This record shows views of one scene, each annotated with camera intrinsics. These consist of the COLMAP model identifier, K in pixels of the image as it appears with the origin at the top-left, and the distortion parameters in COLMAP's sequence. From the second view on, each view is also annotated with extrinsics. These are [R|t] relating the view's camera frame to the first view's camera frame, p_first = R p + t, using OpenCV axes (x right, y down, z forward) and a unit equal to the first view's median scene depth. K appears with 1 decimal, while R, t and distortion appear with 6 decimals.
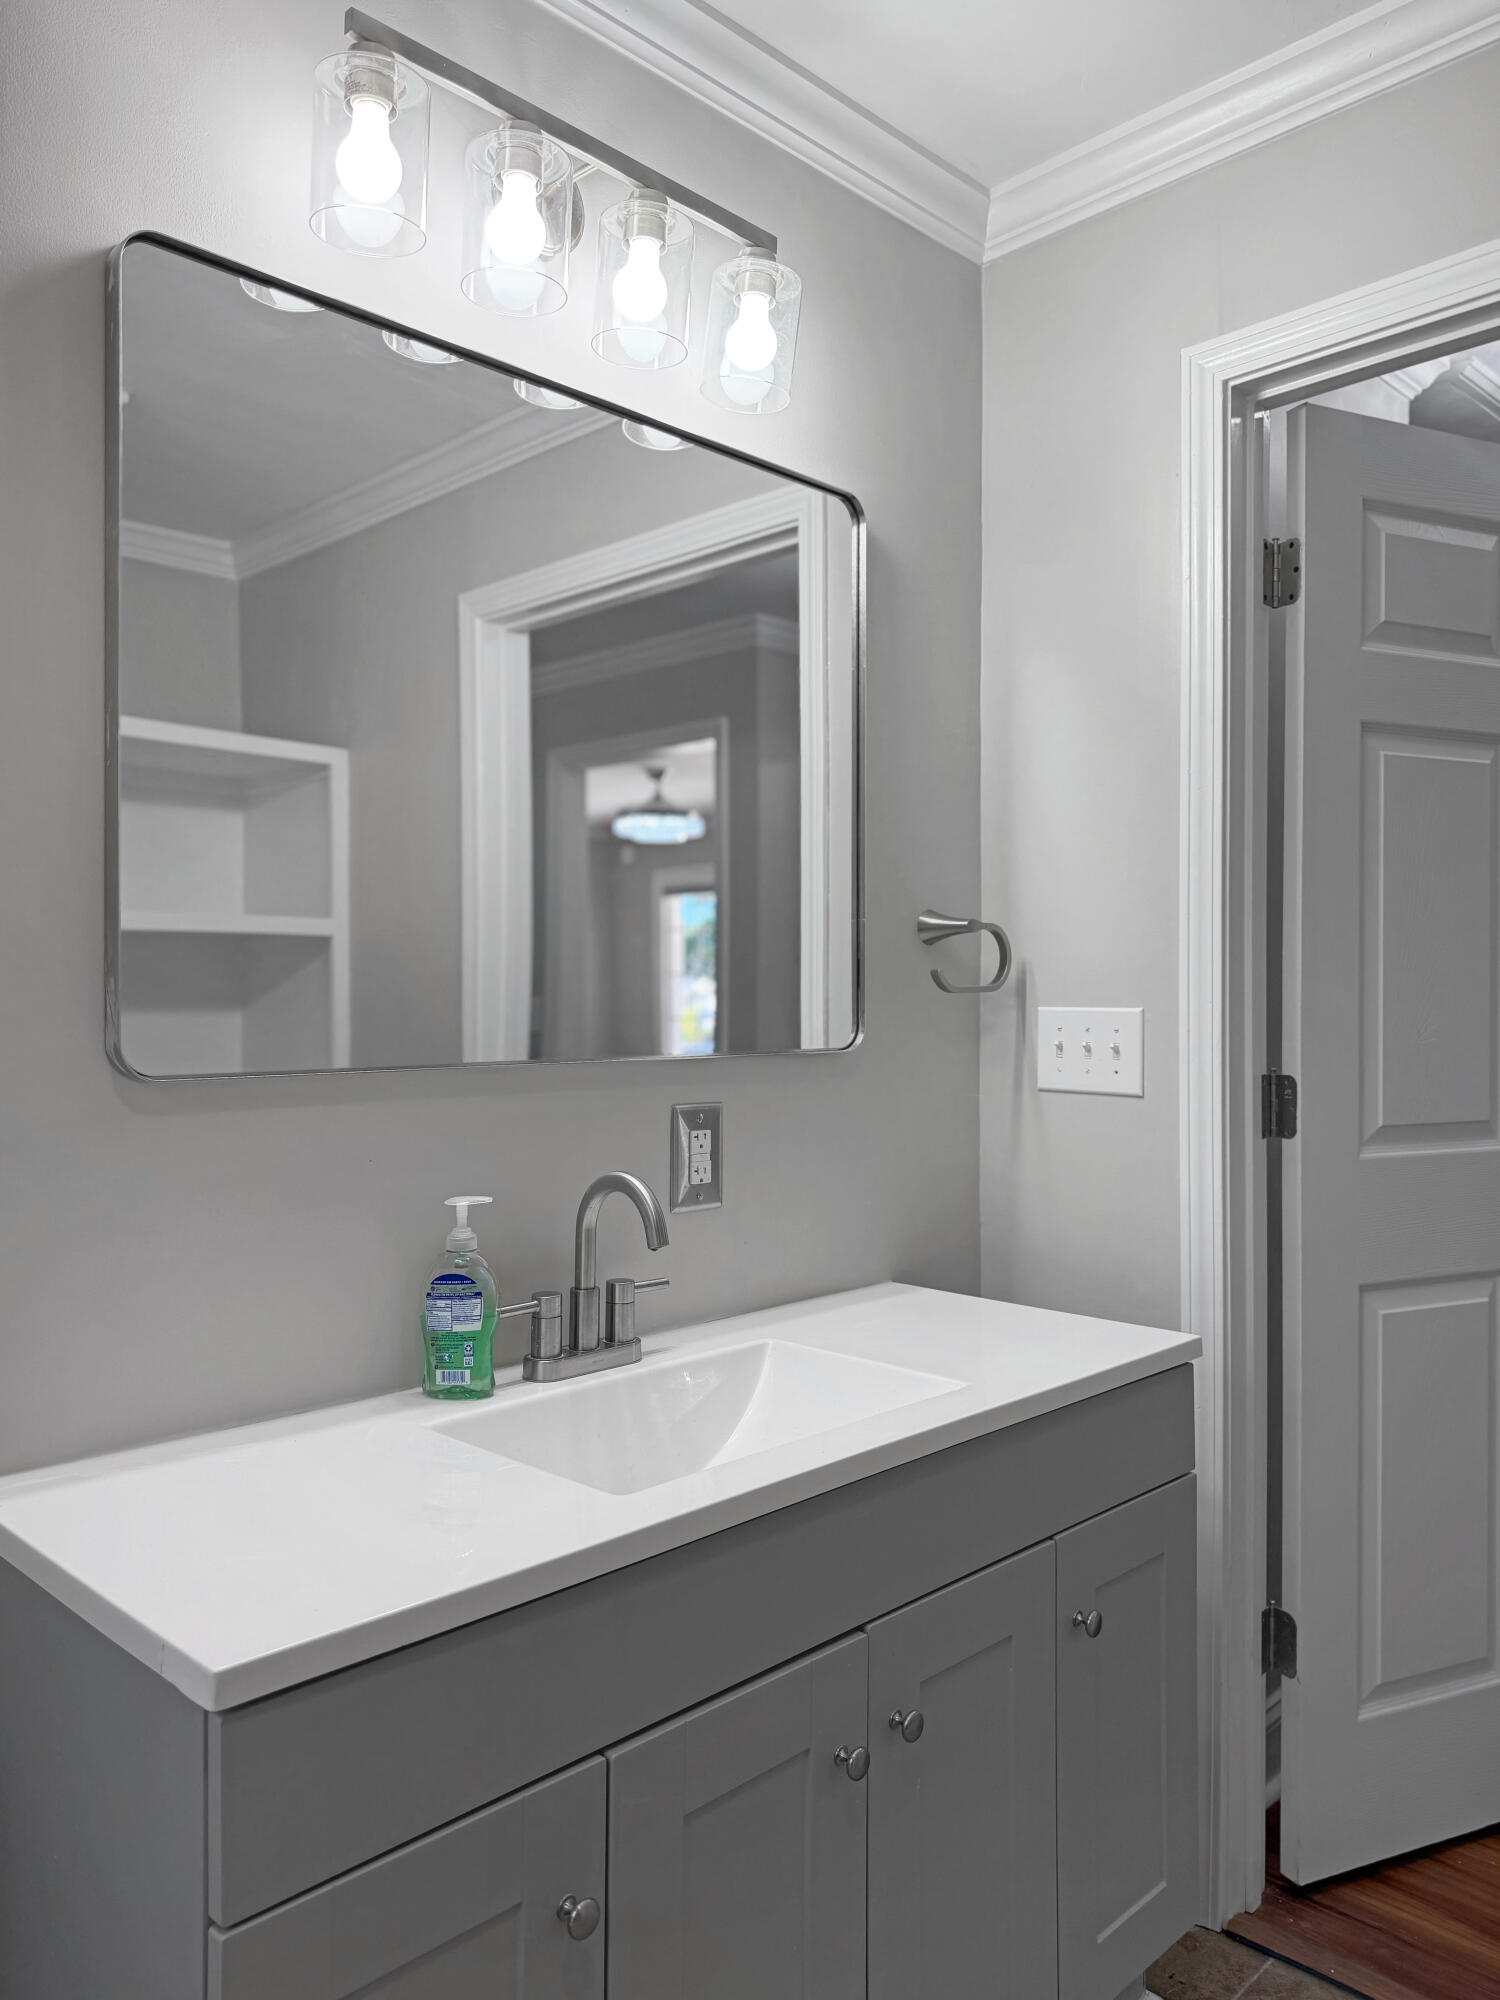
lens RADIAL K [[1387.7, 0, 750.0], [0, 1387.7, 1000.0], [0, 0, 1]] dist [0.071973, -0.129440]
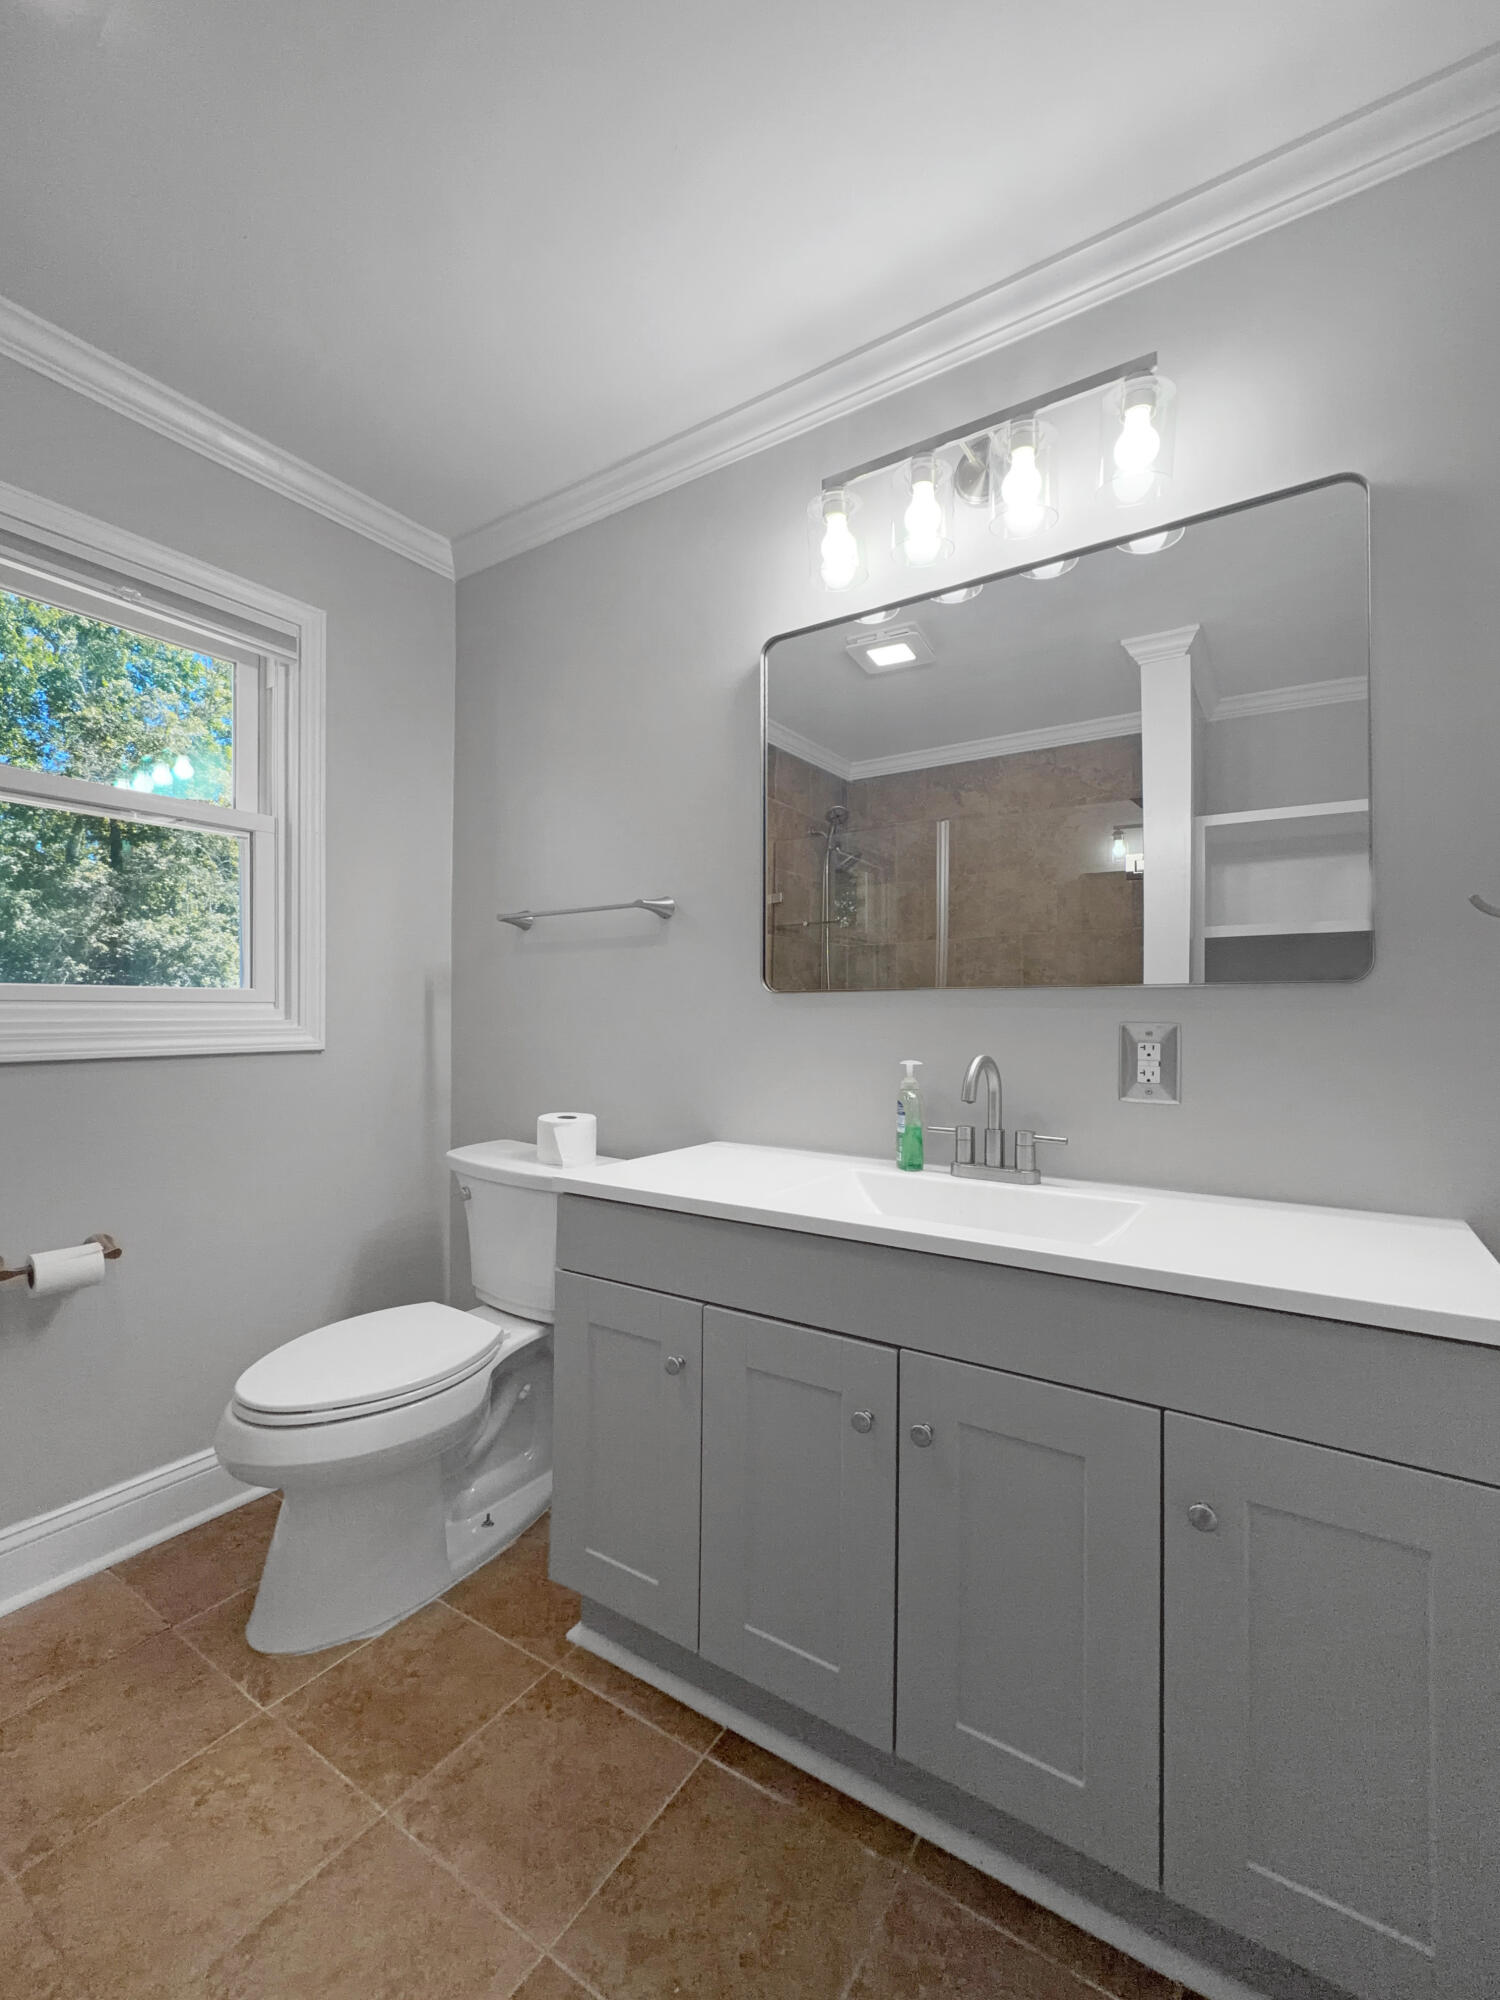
lens RADIAL K [[800.4, 0, 762.3], [0, 800.4, 991.7], [0, 0, 1]] dist [0.000174, 0.000056]
pose [[0.239928, -0.031554, -0.970278, 0.721590], [-0.002748, 0.999446, -0.033182, 0.084233], [0.970787, 0.010627, 0.239708, 0.543079]]
